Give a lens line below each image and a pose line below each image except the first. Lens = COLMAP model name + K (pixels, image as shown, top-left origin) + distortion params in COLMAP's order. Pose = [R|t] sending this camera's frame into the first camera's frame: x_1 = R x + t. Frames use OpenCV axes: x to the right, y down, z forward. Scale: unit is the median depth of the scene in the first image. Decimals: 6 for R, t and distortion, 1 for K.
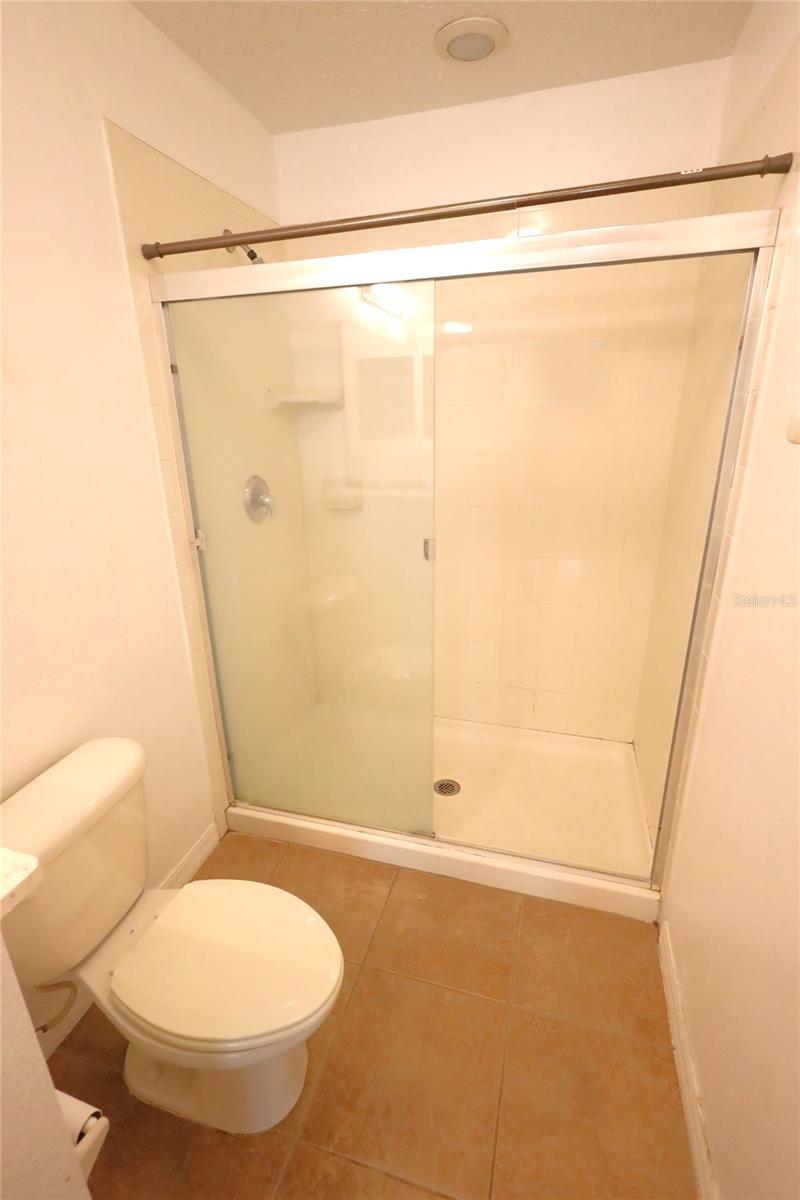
lens RADIAL K [[552.9, 0, 388.6], [0, 552.9, 594.9], [0, 0, 1]] dist [0.015261, -0.000323]
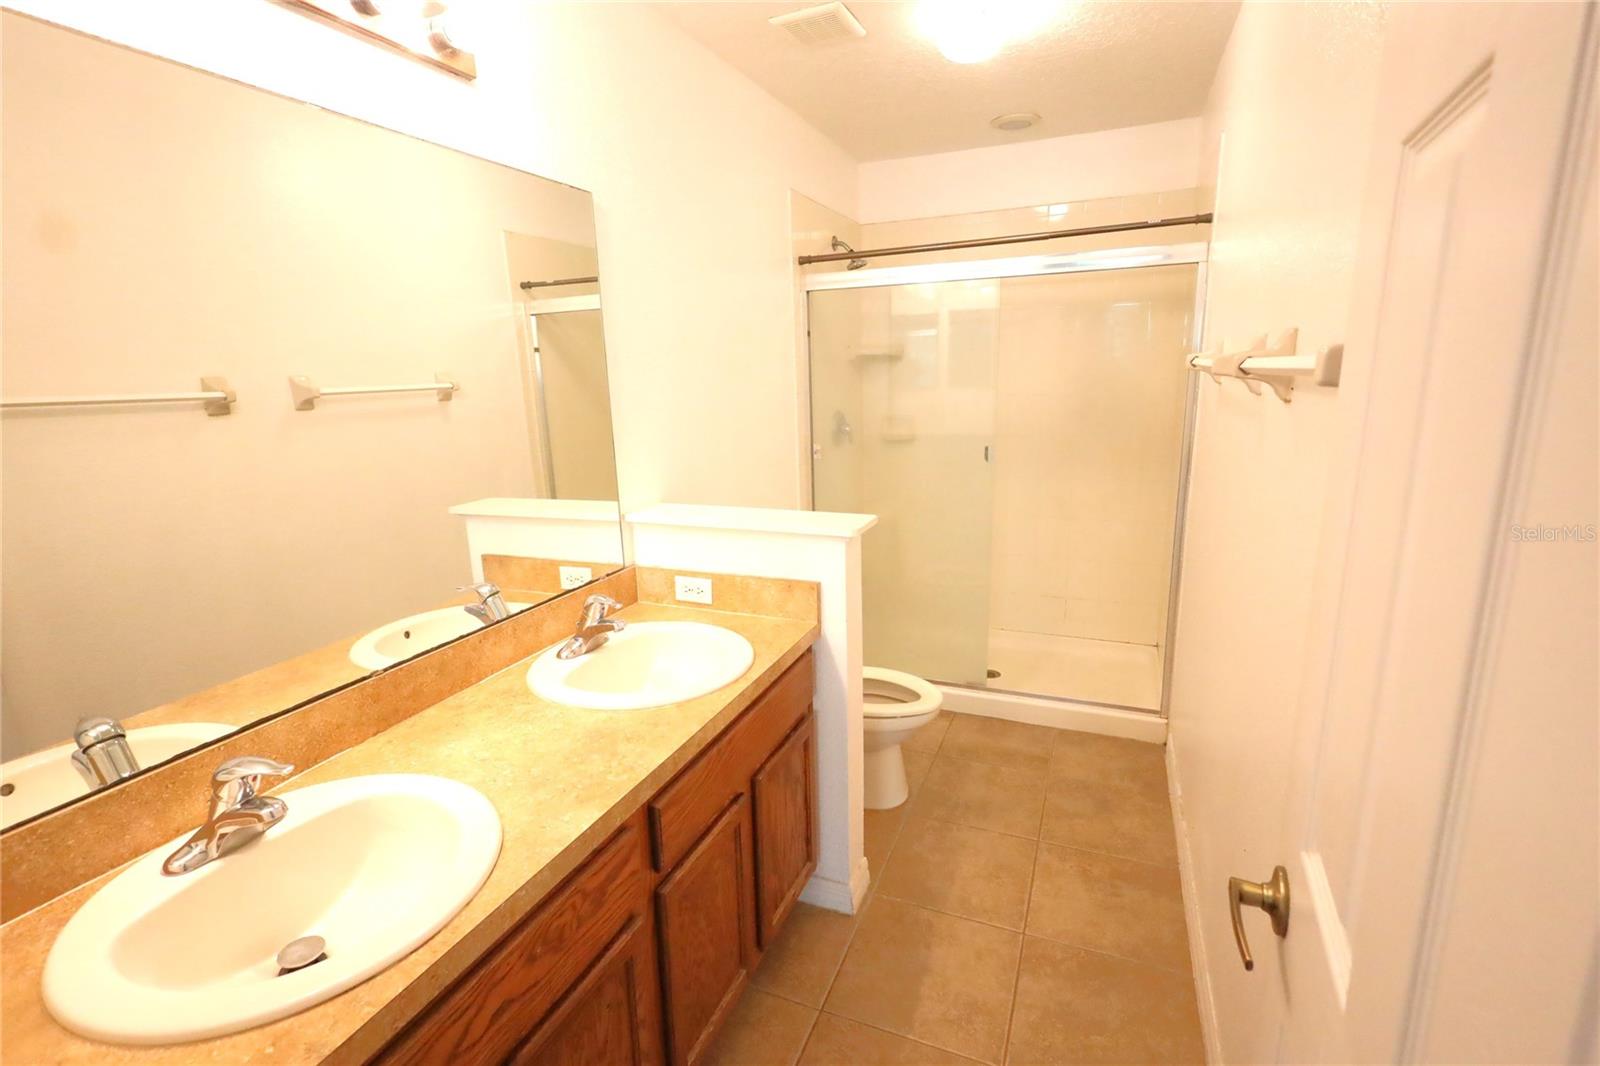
lens RADIAL K [[736.8, 0, 798.4], [0, 736.8, 531.0], [0, 0, 1]] dist [-0.000488, 0.000944]
pose [[0.995285, 0.015172, -0.095795, -0.224894], [-0.025546, 0.993821, -0.108014, 0.328327], [0.093564, 0.109952, 0.989523, -0.884694]]
